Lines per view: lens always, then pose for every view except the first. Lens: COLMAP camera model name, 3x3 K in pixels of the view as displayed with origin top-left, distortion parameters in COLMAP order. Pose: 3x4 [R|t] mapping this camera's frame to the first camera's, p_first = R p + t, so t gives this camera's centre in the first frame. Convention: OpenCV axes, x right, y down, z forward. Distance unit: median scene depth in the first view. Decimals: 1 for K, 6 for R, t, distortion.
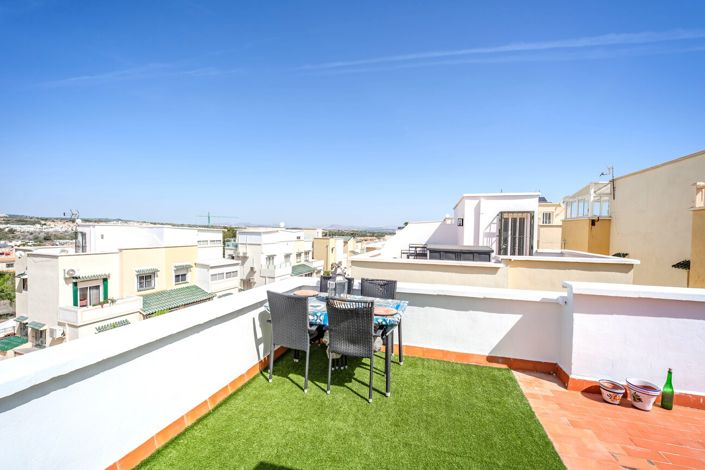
lens RADIAL K [[293.0, 0, 353.4], [0, 293.0, 245.8], [0, 0, 1]] dist [-0.000465, -0.001169]
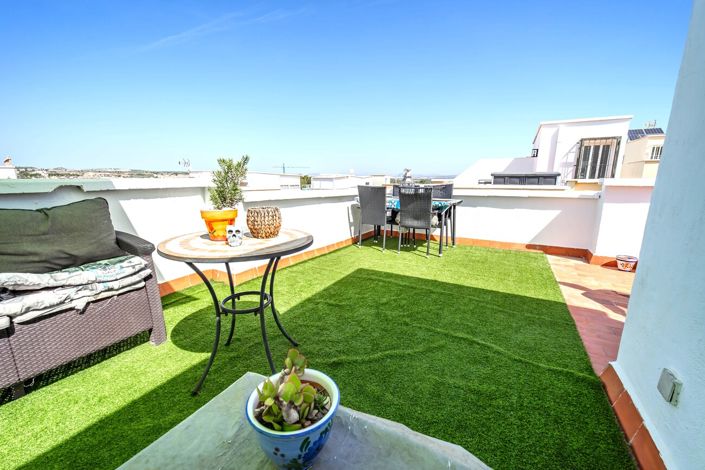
lens RADIAL K [[293.0, 0, 355.2], [0, 293.0, 242.1], [0, 0, 1]] dist [-0.000465, -0.001169]
pose [[0.974753, 0.030275, -0.221224, 0.021395], [0.005341, 0.987320, 0.158652, 0.181267], [0.223222, -0.155828, 0.962231, -0.403147]]
